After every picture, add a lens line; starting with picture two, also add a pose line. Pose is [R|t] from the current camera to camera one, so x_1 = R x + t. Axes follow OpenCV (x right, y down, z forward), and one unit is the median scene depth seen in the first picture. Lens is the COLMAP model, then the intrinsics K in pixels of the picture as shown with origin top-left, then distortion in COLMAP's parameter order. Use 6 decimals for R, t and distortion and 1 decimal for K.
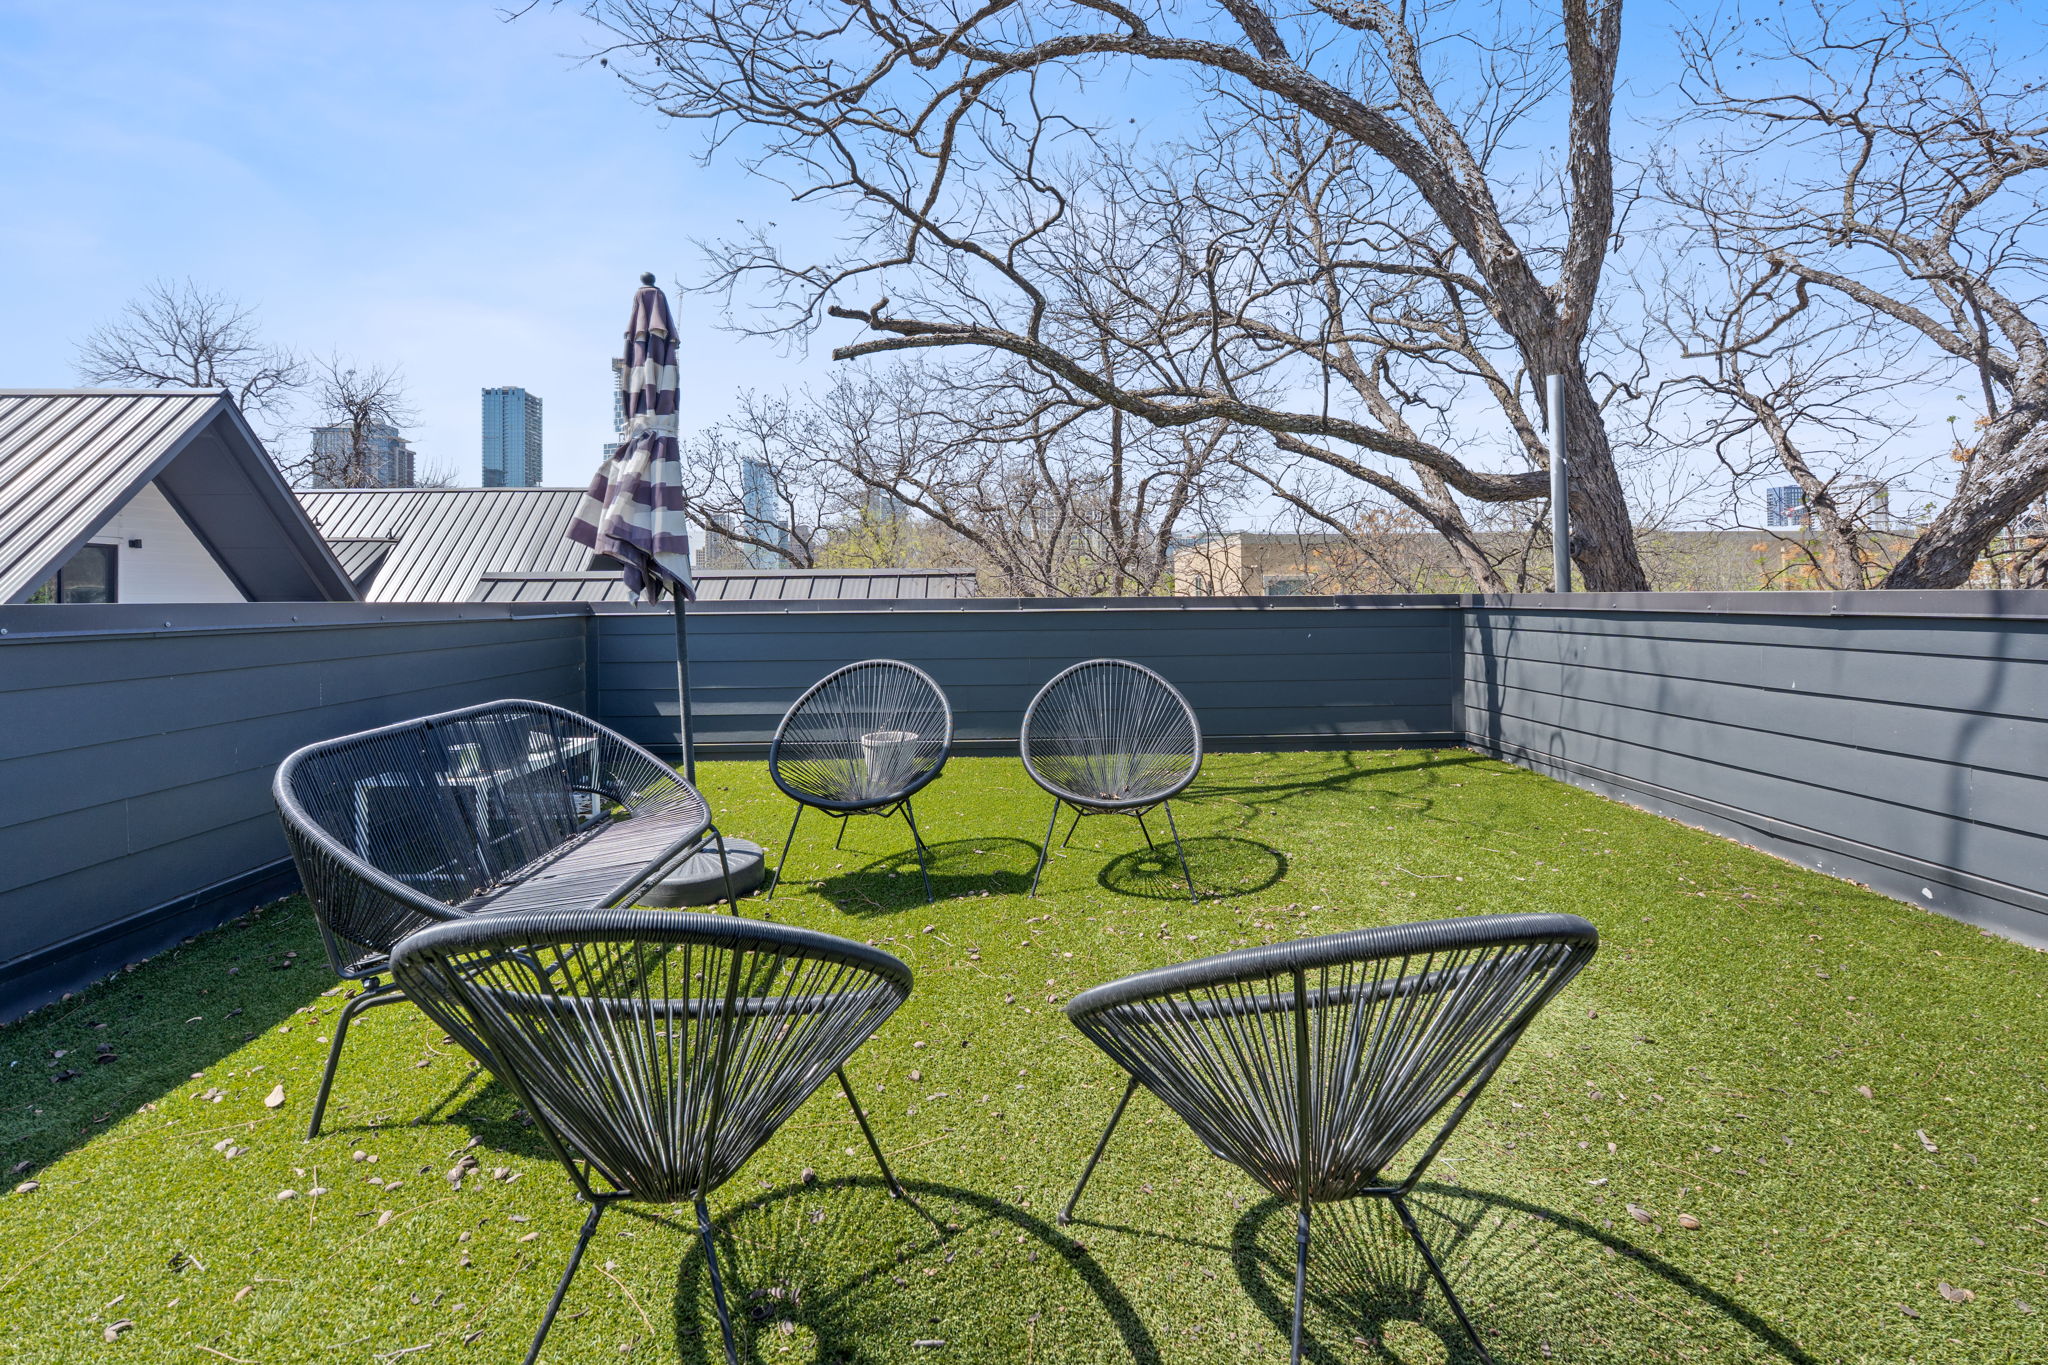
lens RADIAL K [[920.1, 0, 1034.0], [0, 920.1, 613.7], [0, 0, 1]] dist [-0.001277, -0.000229]
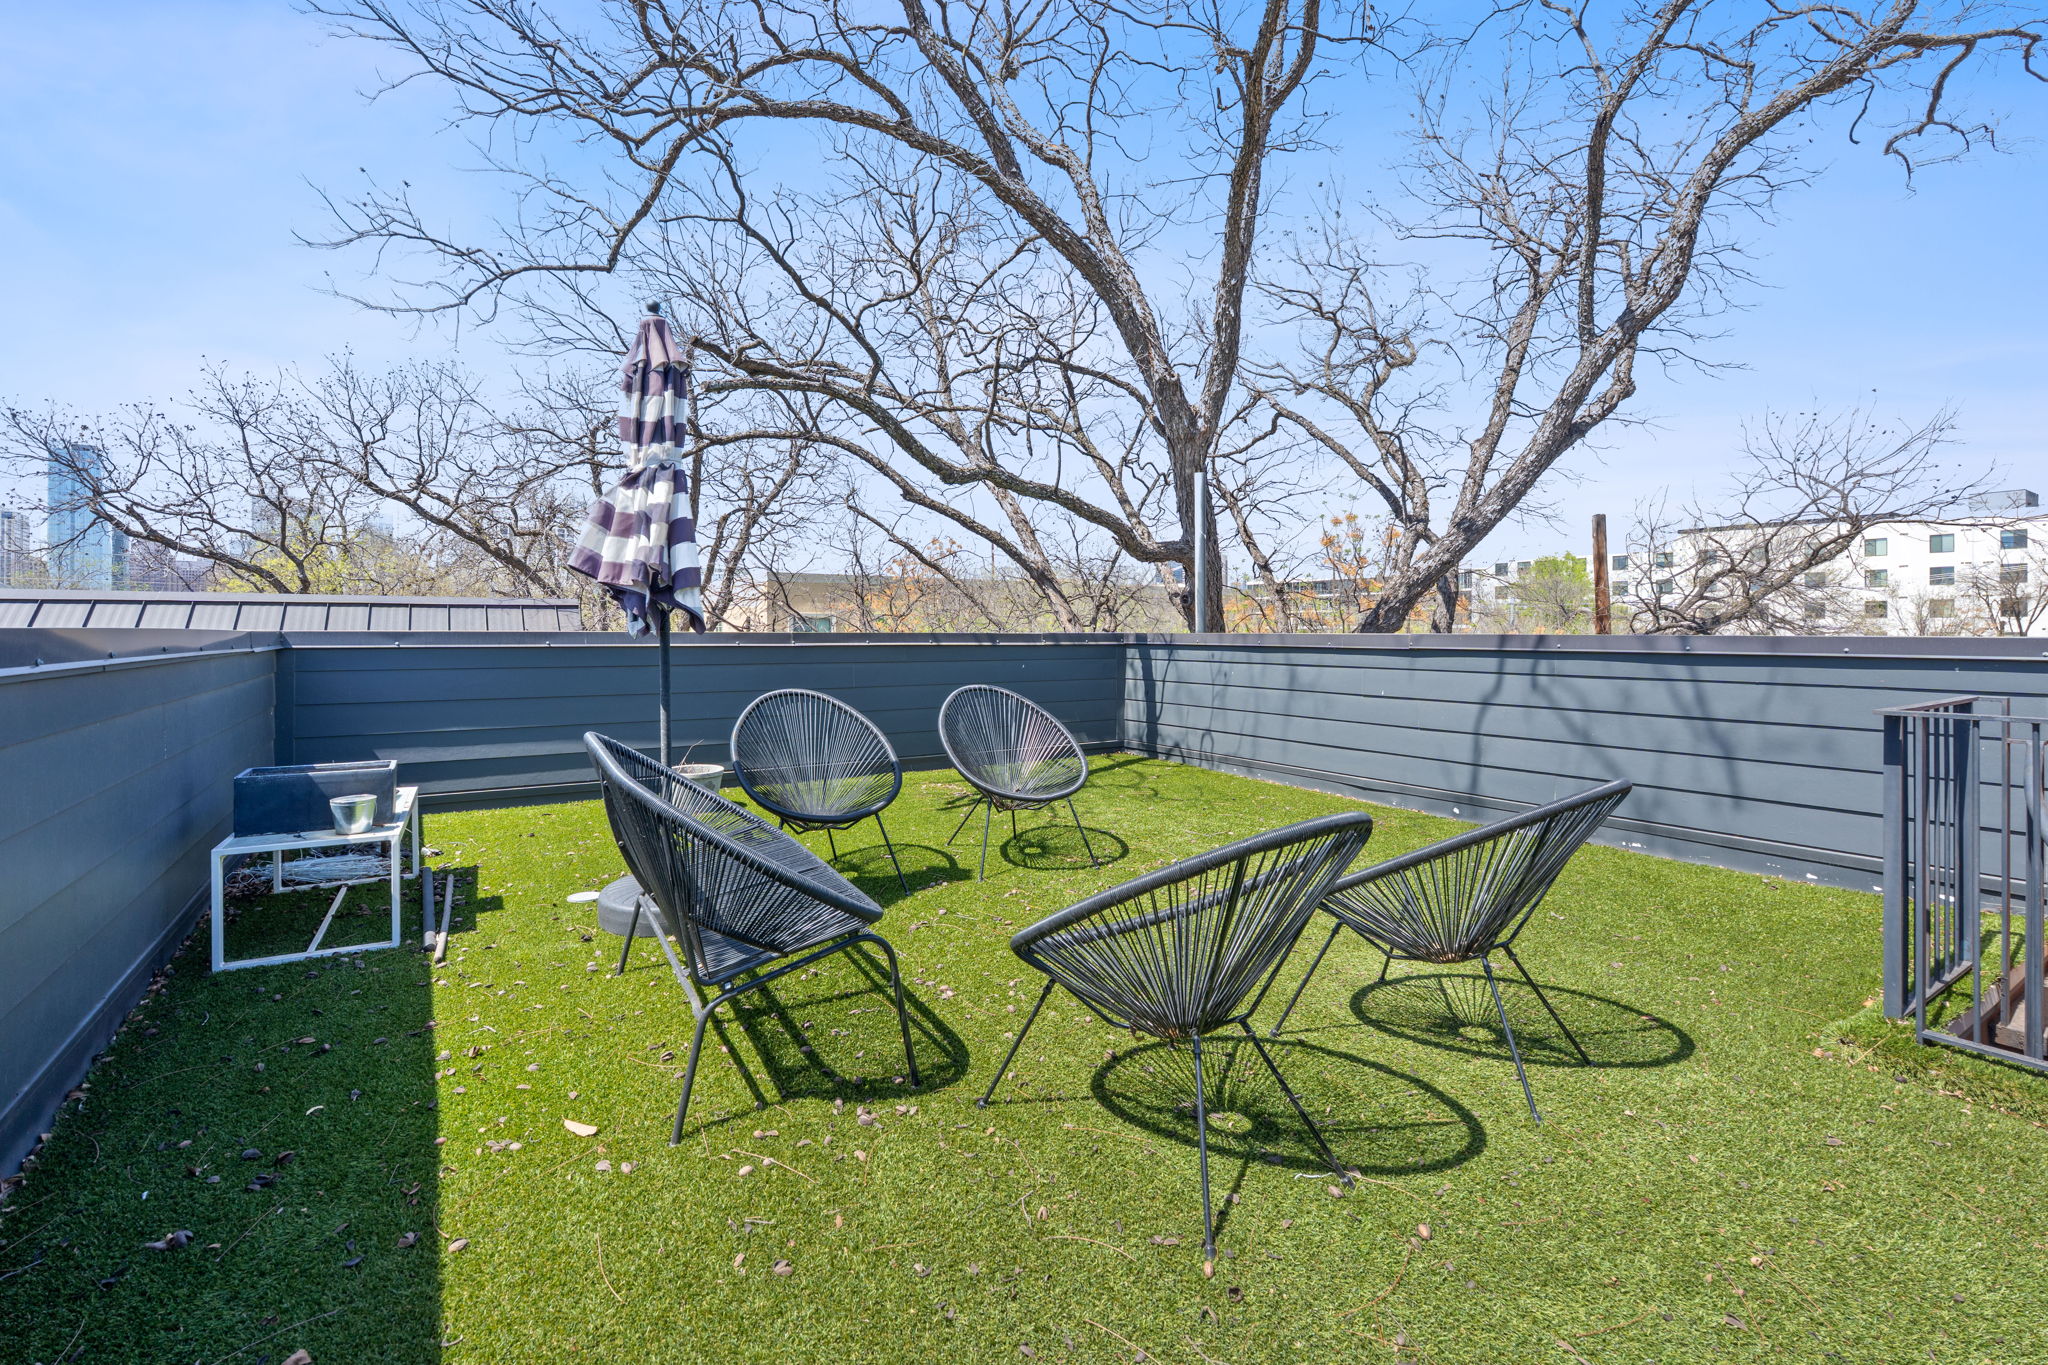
lens RADIAL K [[897.5, 0, 1024.2], [0, 897.5, 680.9], [0, 0, 1]] dist [-0.008231, 0.000499]
pose [[0.865091, -0.016080, 0.501357, -0.315758], [-0.001291, 0.999411, 0.034283, 0.003104], [-0.501613, -0.030306, 0.864561, -0.022562]]
